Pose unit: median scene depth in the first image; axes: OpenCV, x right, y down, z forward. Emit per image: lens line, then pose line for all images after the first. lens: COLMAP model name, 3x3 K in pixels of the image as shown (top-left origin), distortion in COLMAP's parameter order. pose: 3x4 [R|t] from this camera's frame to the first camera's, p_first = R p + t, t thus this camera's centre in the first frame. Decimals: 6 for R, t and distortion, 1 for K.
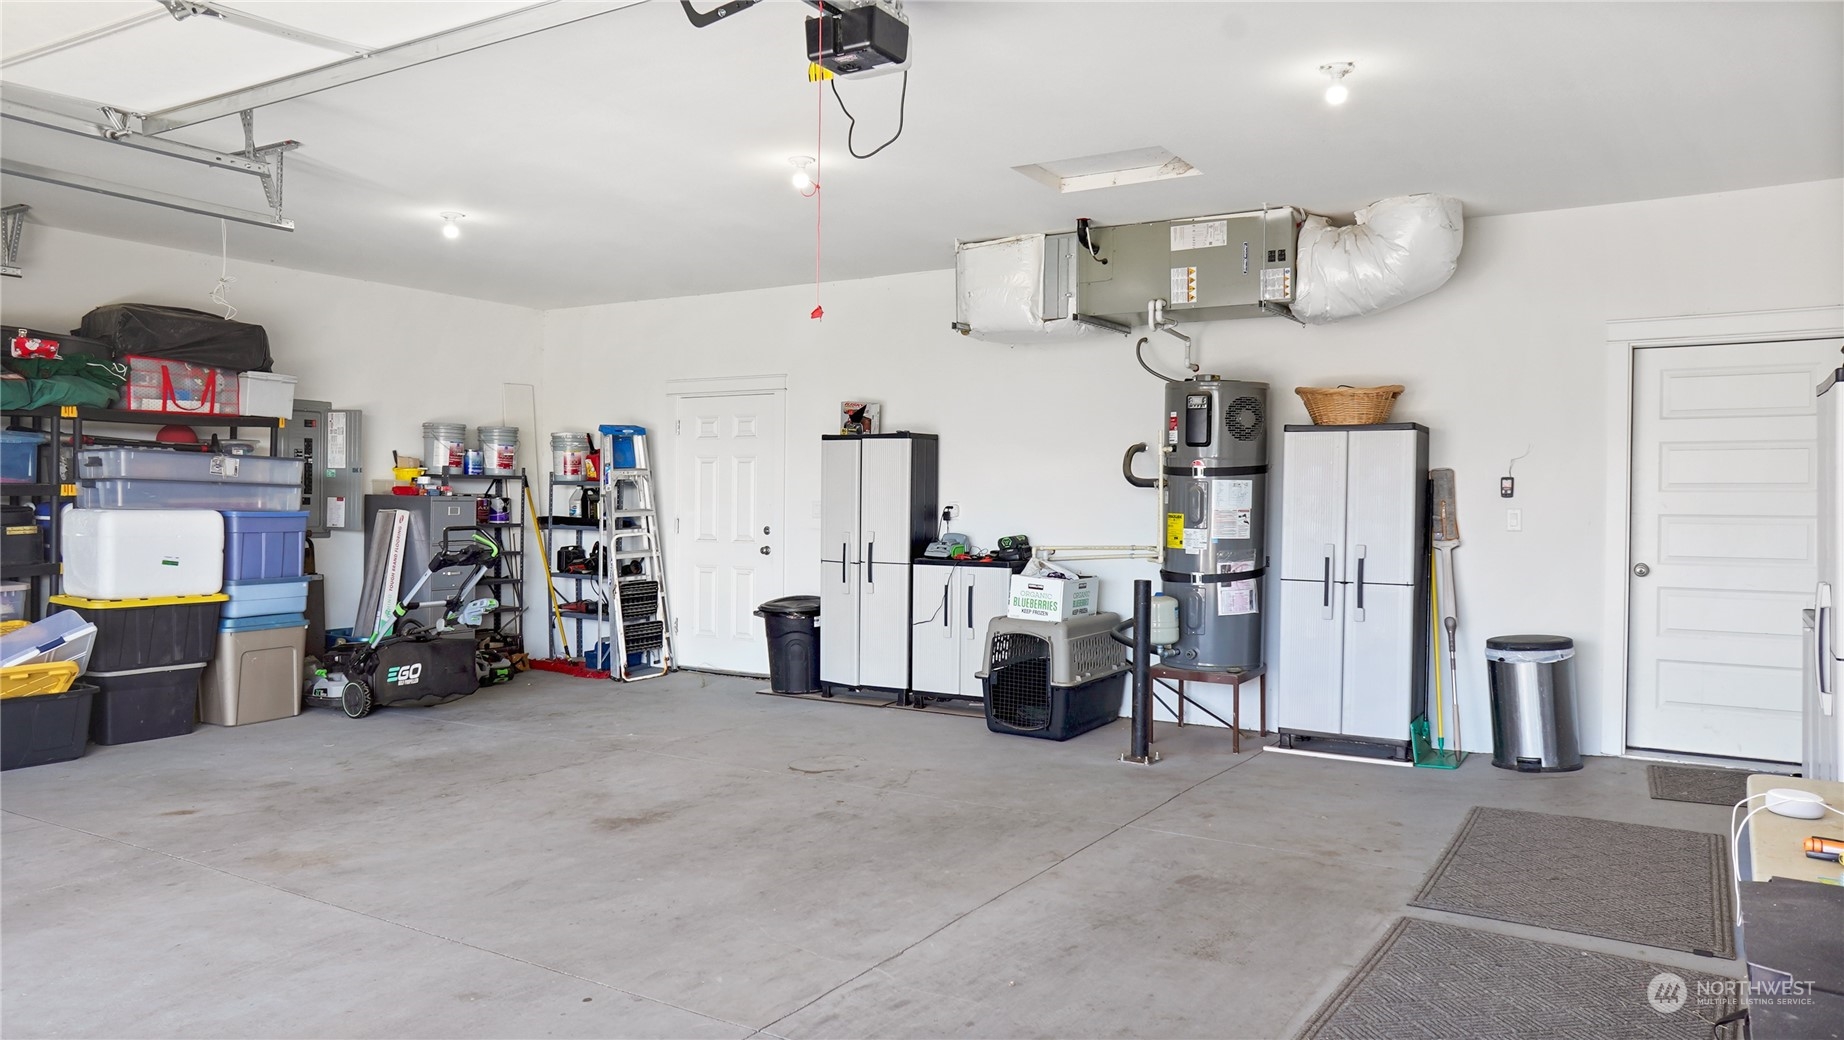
lens RADIAL K [[1297.3, 0, 916.4], [0, 1297.3, 523.2], [0, 0, 1]] dist [-0.040027, 0.069208]
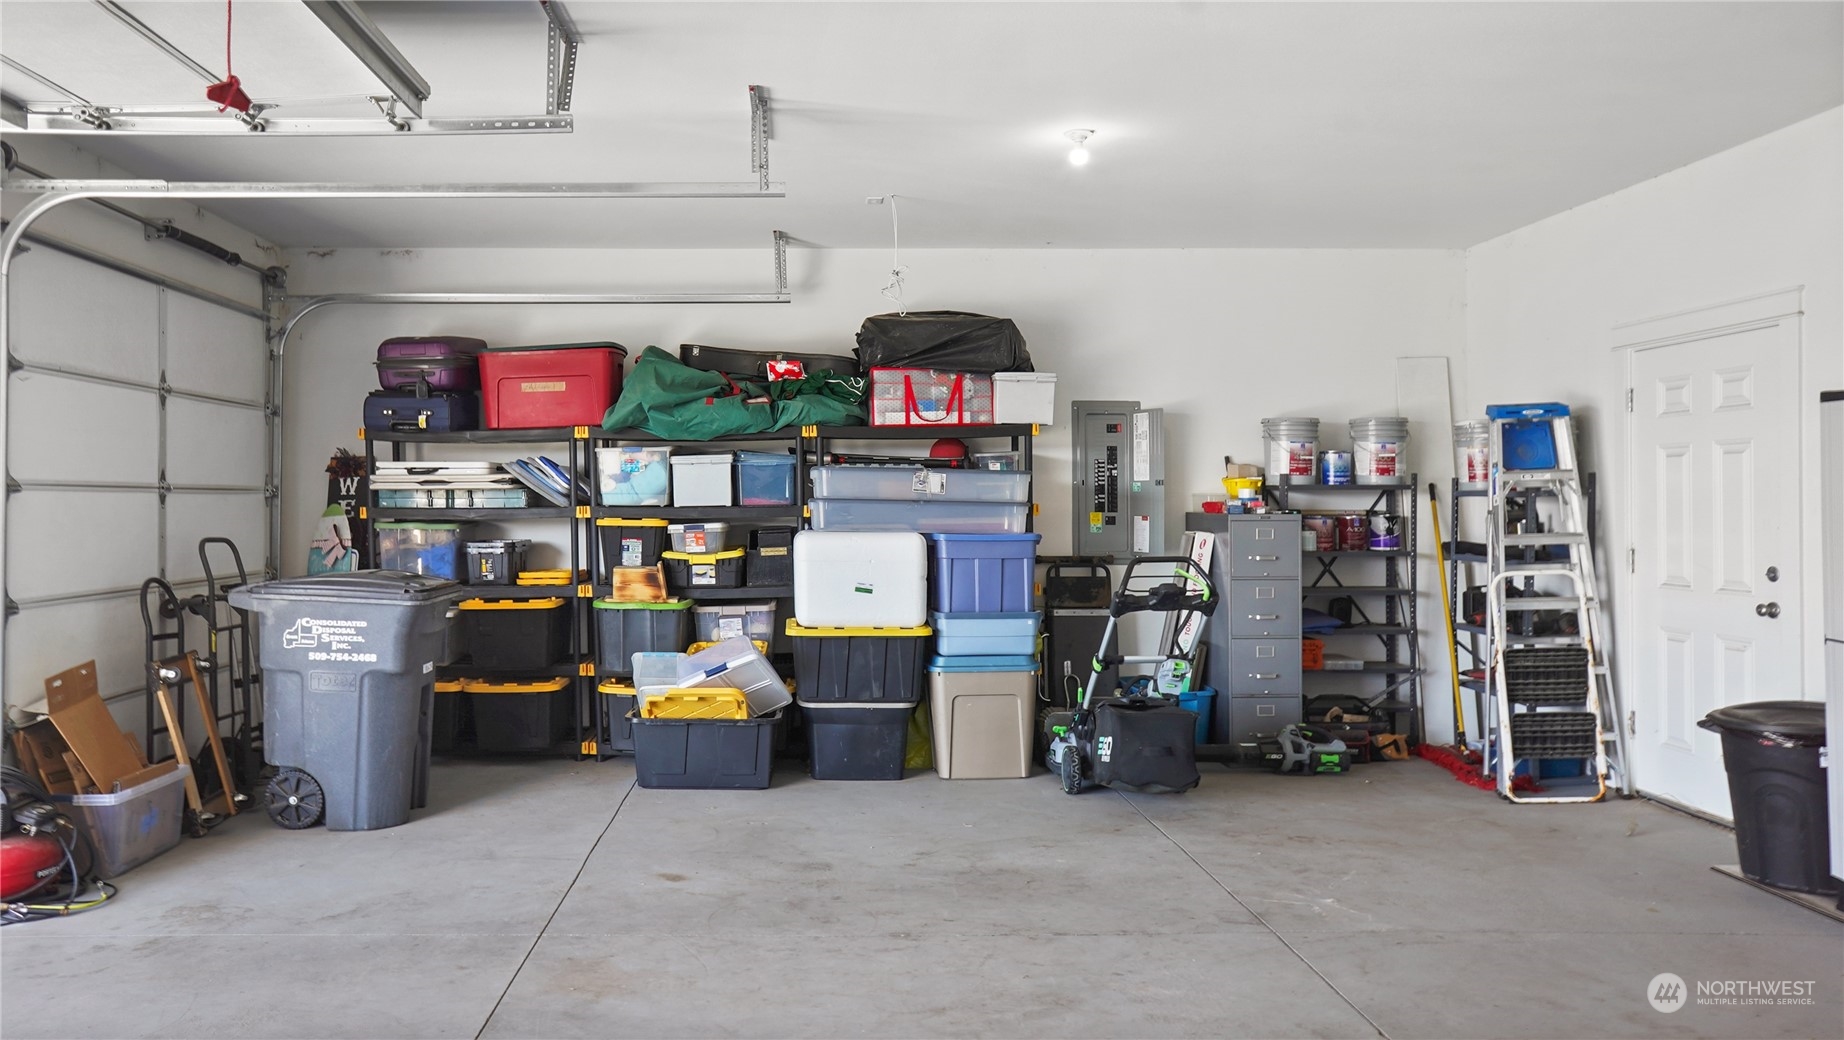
lens RADIAL K [[1297.3, 0, 926.8], [0, 1297.3, 513.1], [0, 0, 1]] dist [-0.040027, 0.069208]
pose [[0.521403, -0.003474, -0.853303, 0.186081], [-0.011036, 0.999881, -0.010814, -0.011734], [0.853239, 0.015055, 0.521303, 0.457529]]
